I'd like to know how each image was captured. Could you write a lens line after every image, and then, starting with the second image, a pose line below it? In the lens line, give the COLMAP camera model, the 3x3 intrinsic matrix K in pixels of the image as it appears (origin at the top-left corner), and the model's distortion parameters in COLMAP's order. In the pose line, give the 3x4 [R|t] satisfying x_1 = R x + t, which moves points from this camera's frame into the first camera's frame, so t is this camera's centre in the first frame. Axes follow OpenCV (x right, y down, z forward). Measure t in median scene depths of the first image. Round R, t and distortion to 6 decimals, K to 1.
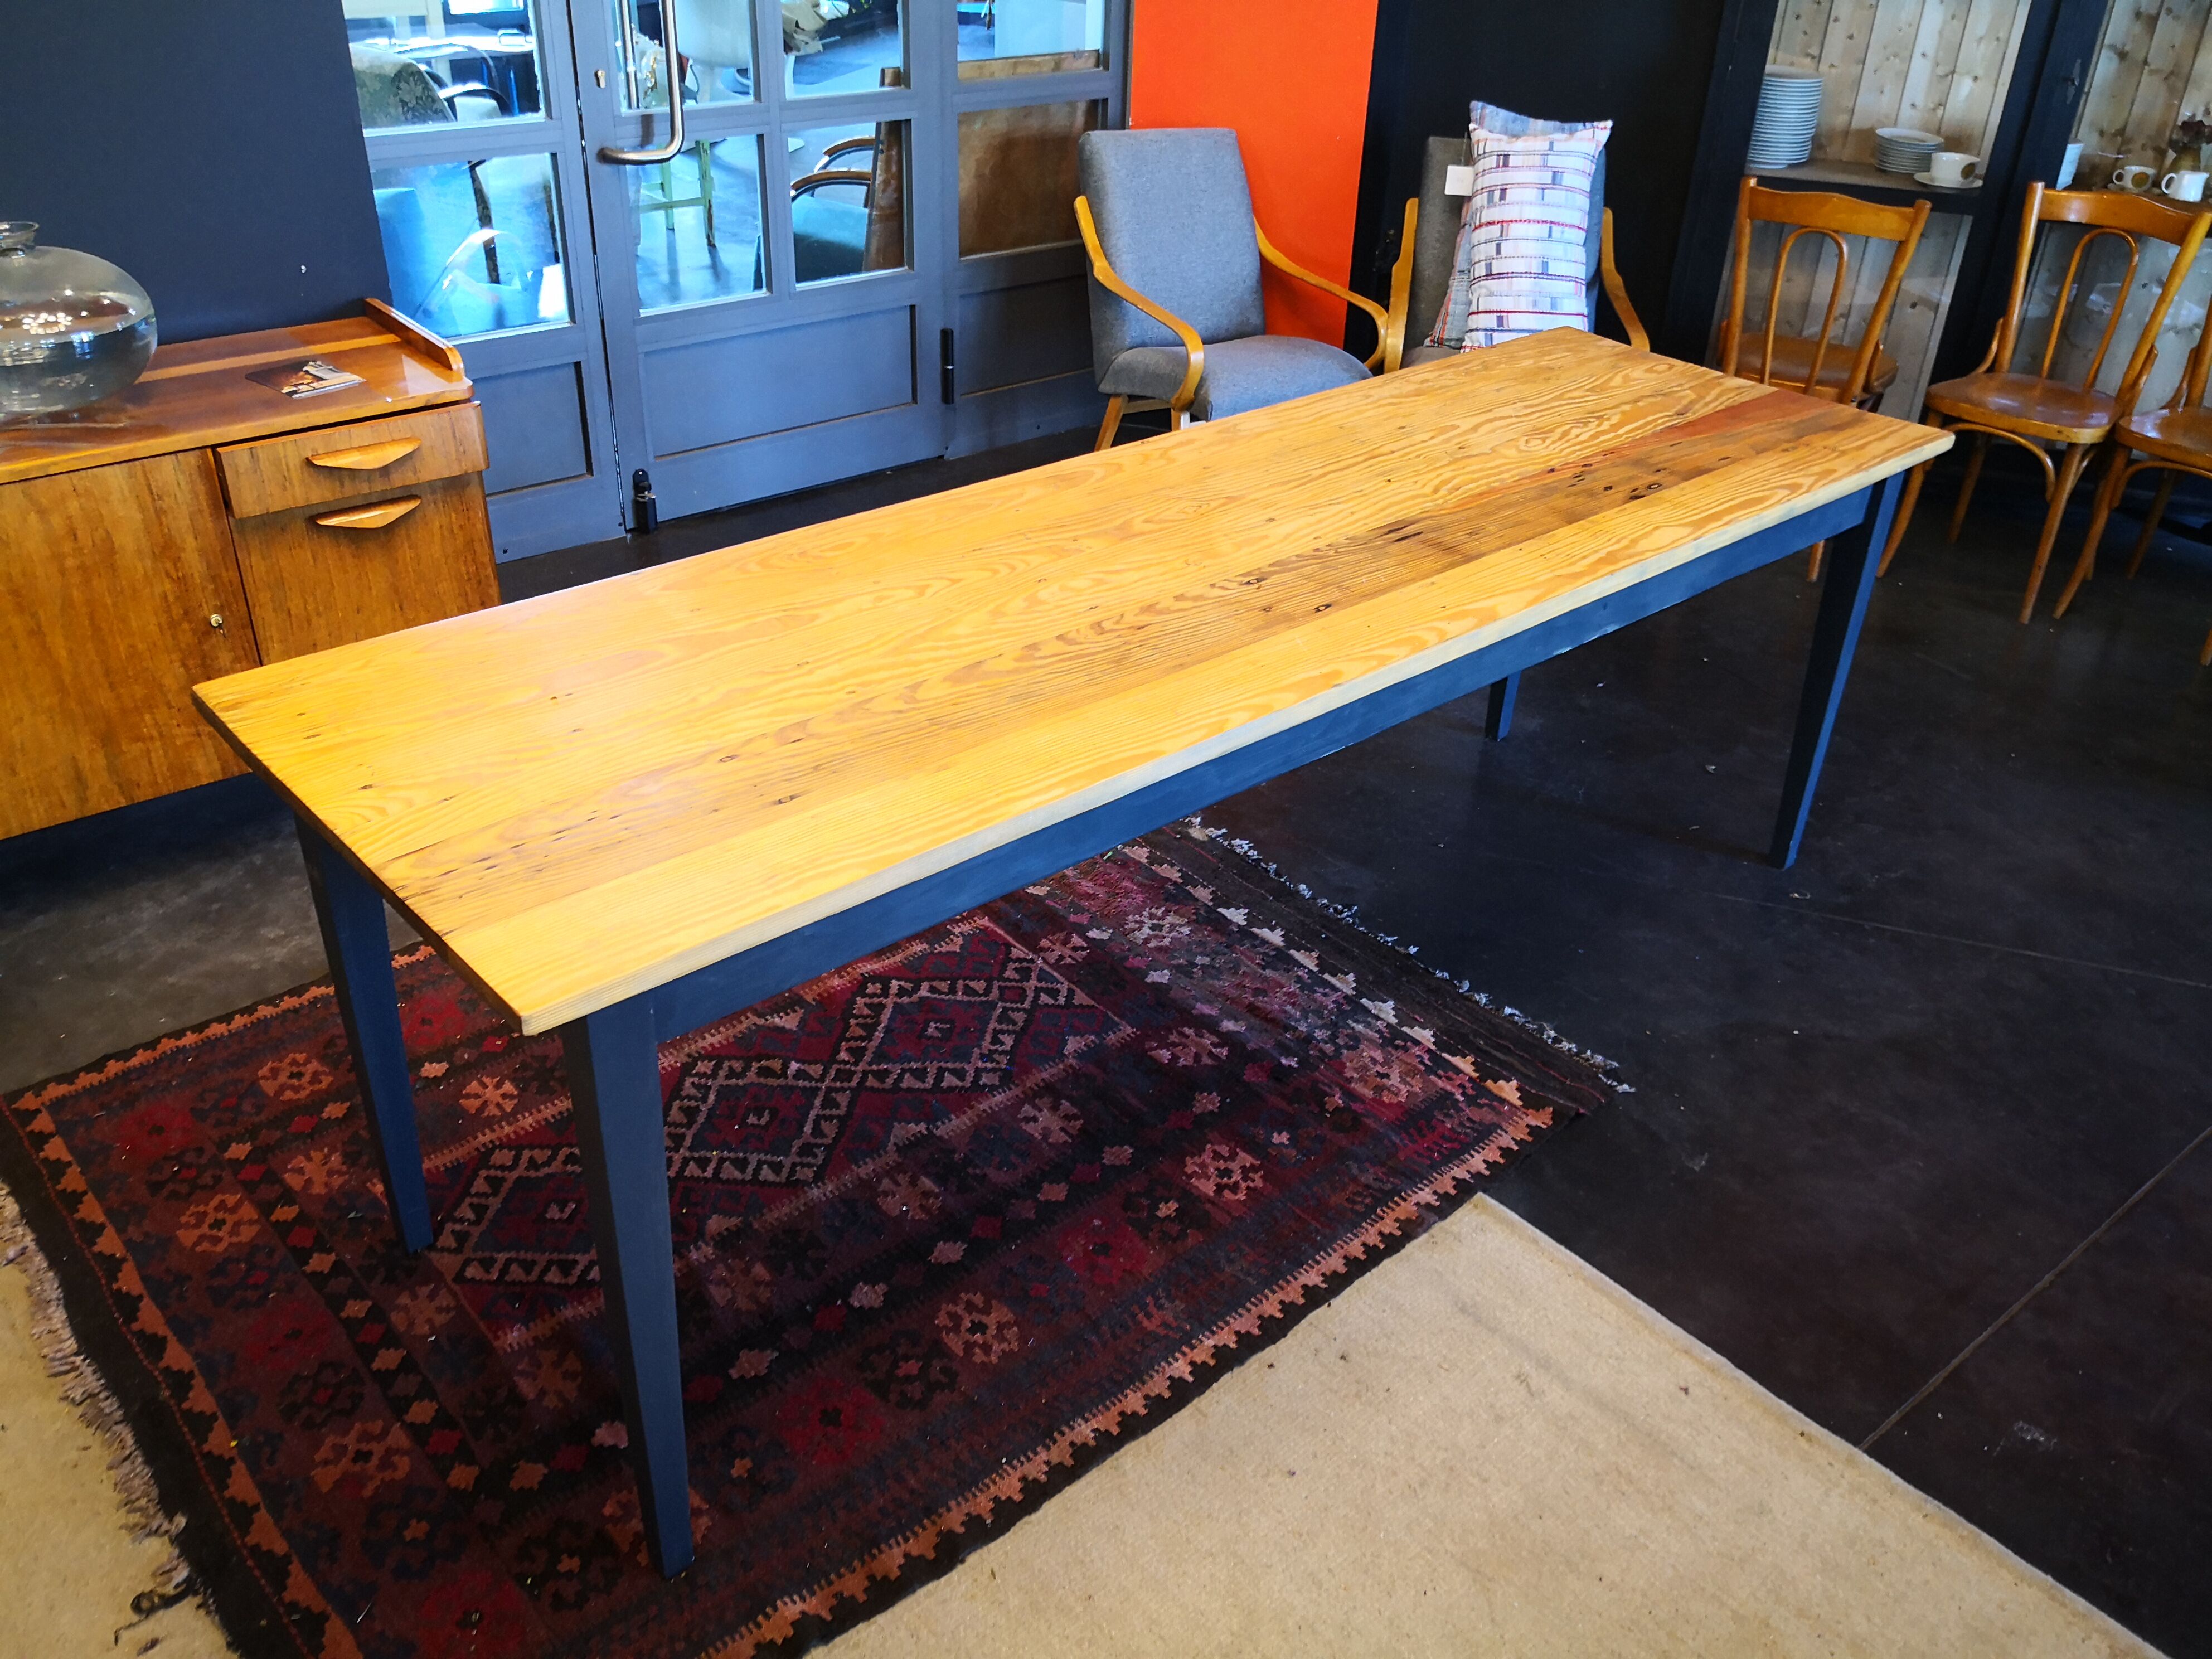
lens RADIAL K [[1796.6, 0, 1101.5], [0, 1796.6, 823.9], [0, 0, 1]] dist [0.023163, -0.042086]
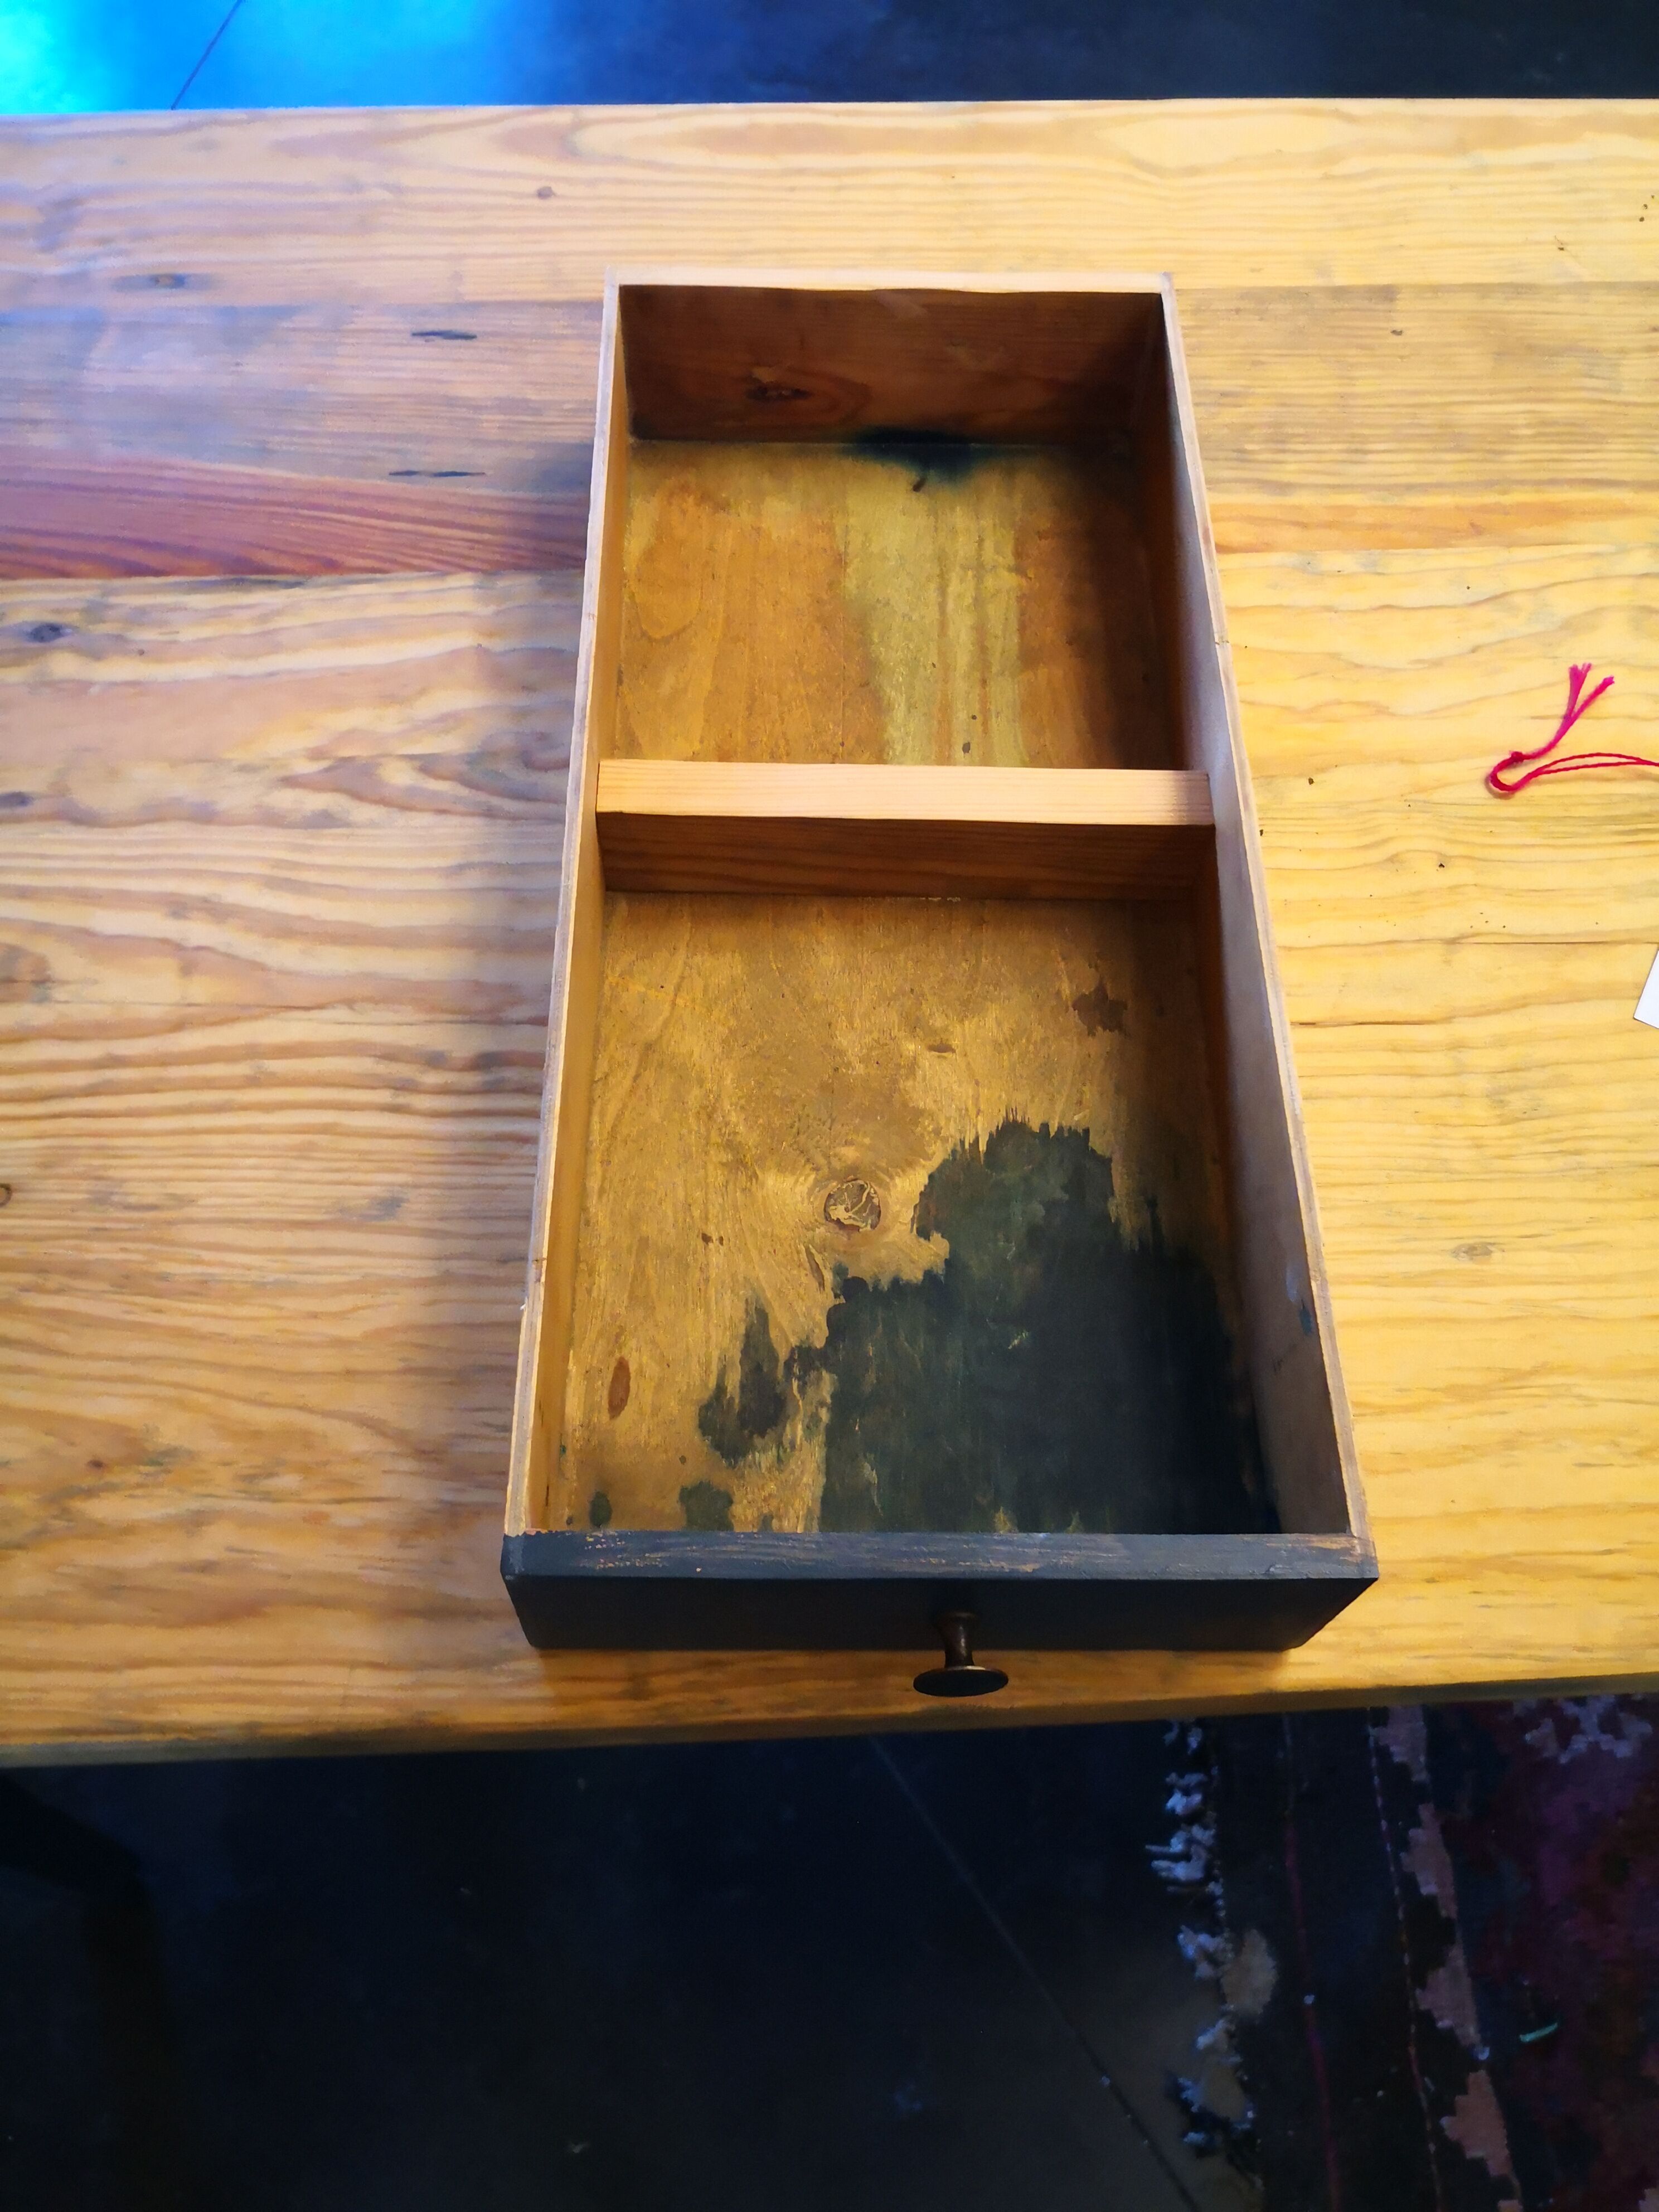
lens RADIAL K [[1866.9, 0, 785.1], [0, 1866.9, 1082.8], [0, 0, 1]] dist [-0.011045, -0.015140]
pose [[-0.776883, -0.571012, 0.265326, 0.163397], [0.270050, 0.078493, 0.959641, -0.492044], [-0.568793, 0.817180, 0.093222, 1.093613]]
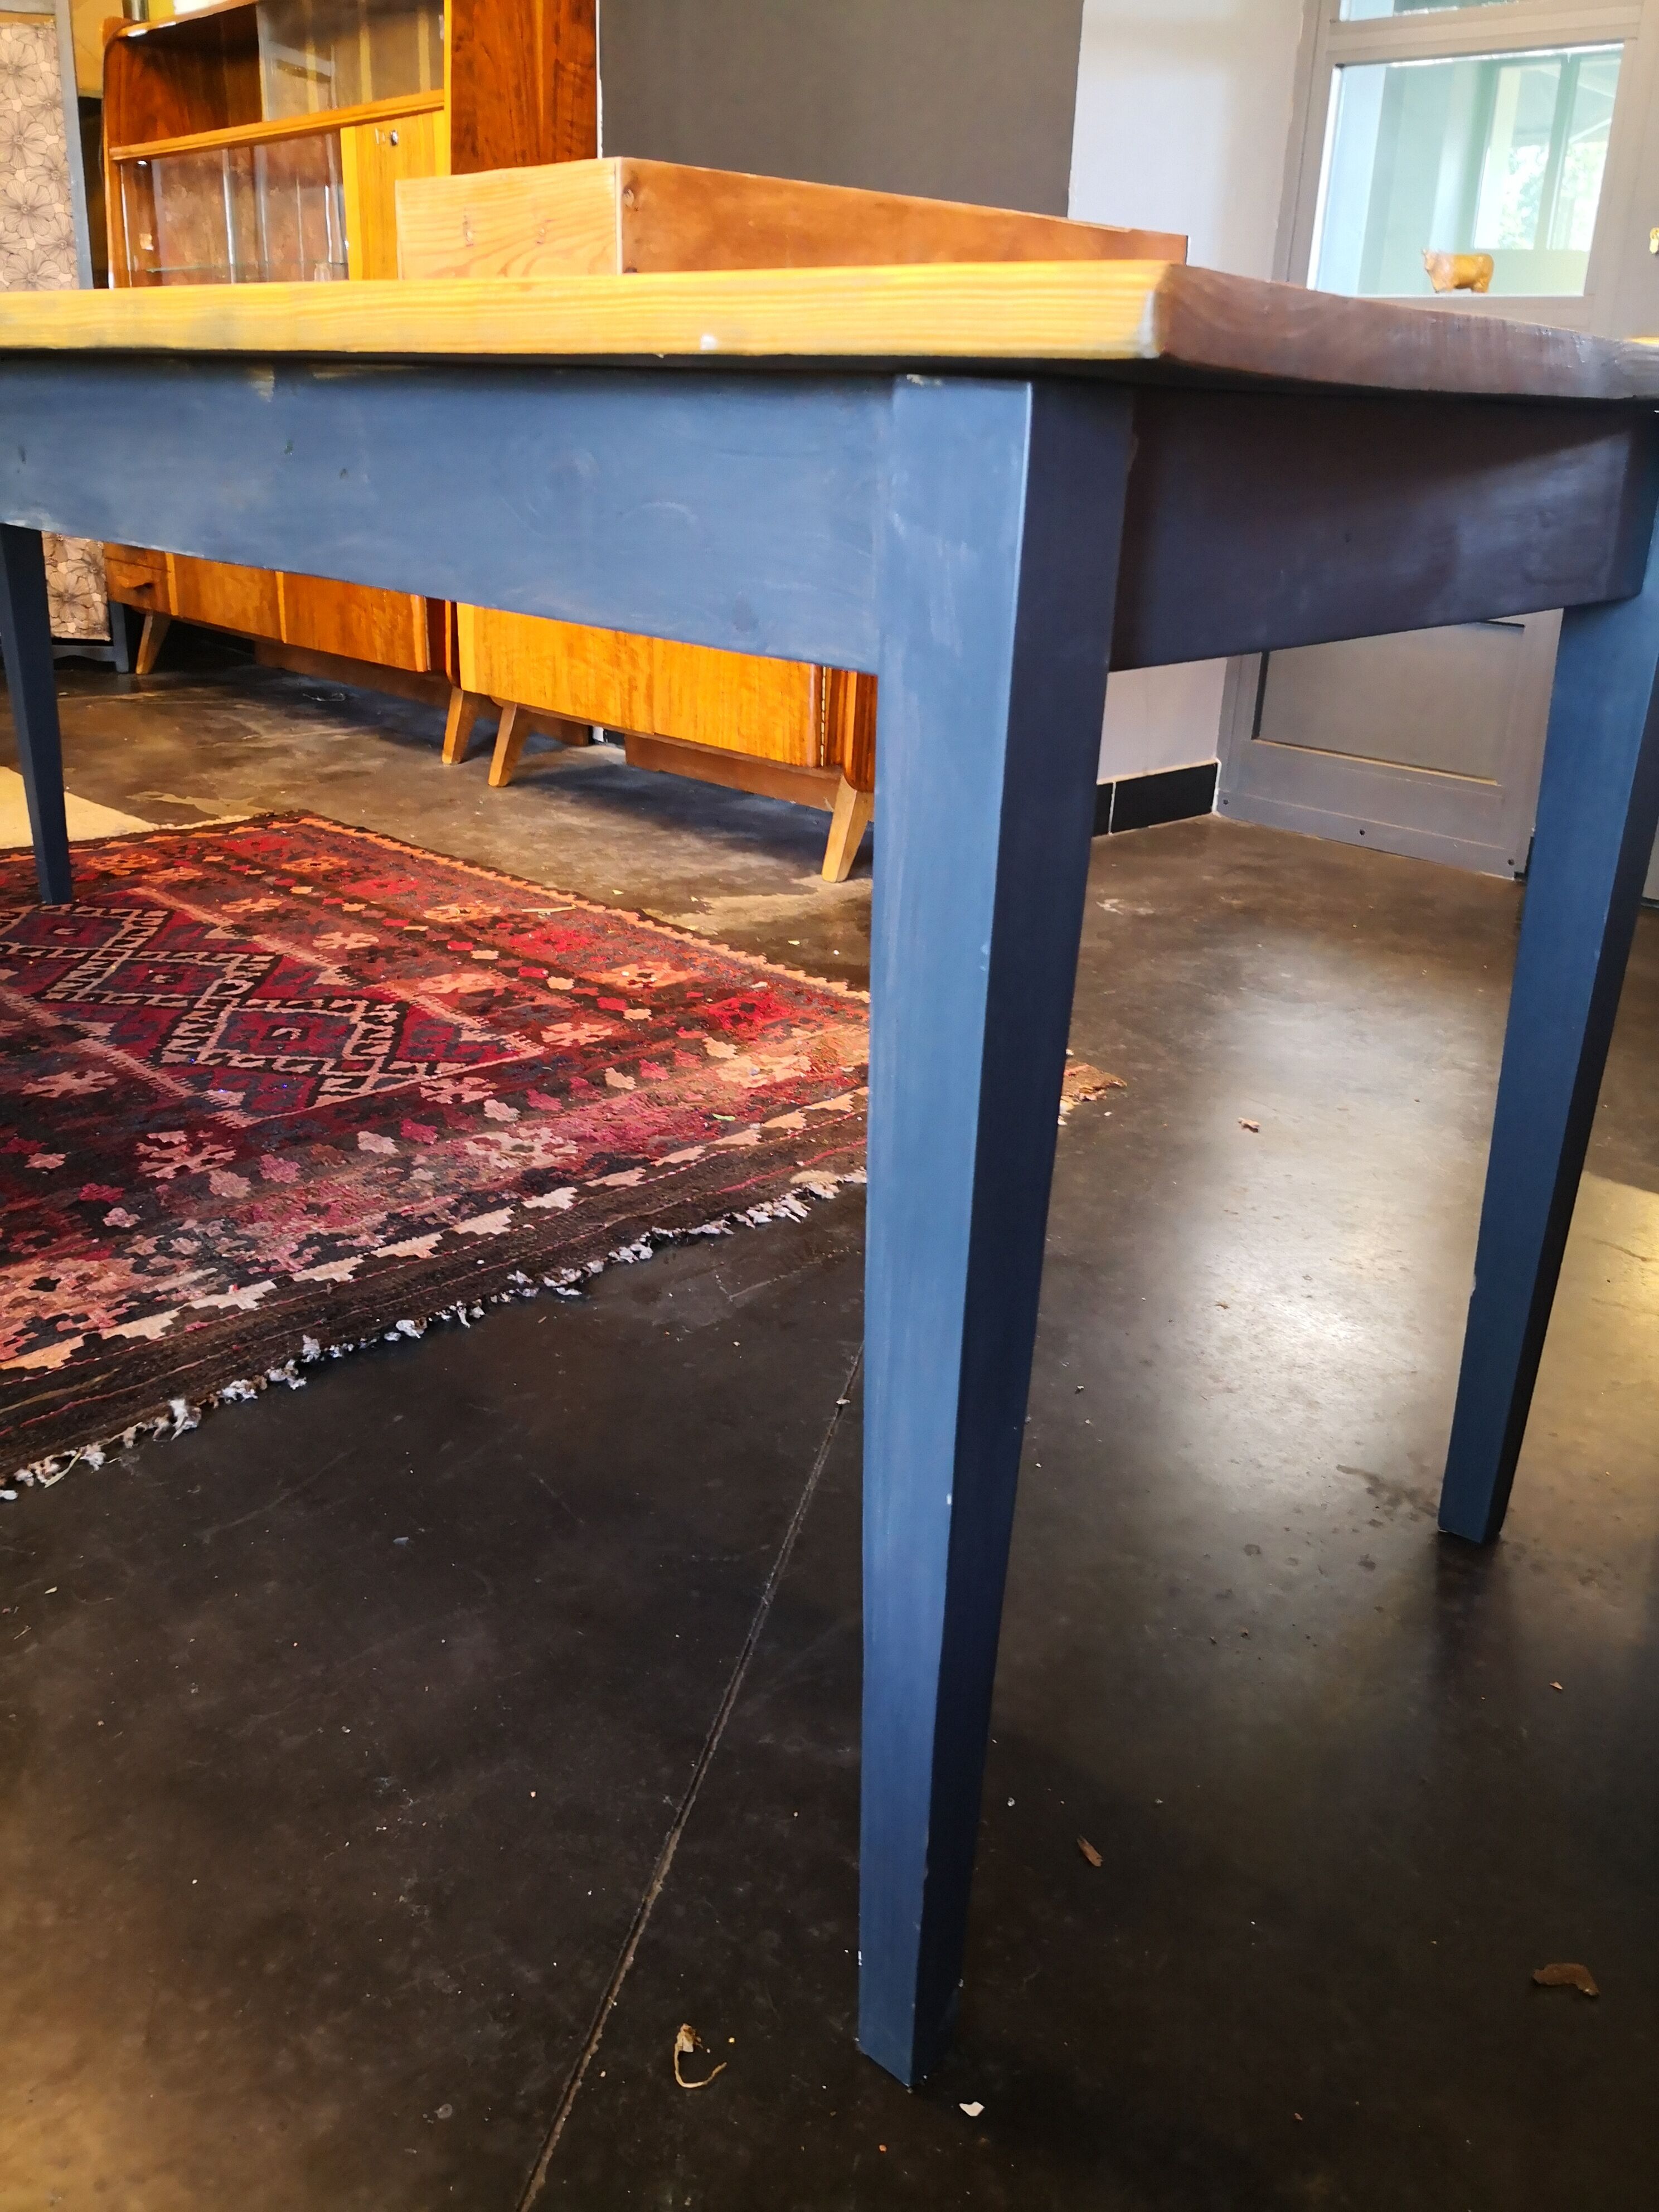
lens RADIAL K [[1796.6, 0, 808.3], [0, 1796.6, 1071.0], [0, 0, 1]] dist [0.023163, -0.042086]
pose [[0.073498, 0.314621, -0.946368, 0.731071], [-0.530507, 0.815871, 0.230036, -0.191626], [0.844488, 0.485147, 0.226873, 1.068647]]
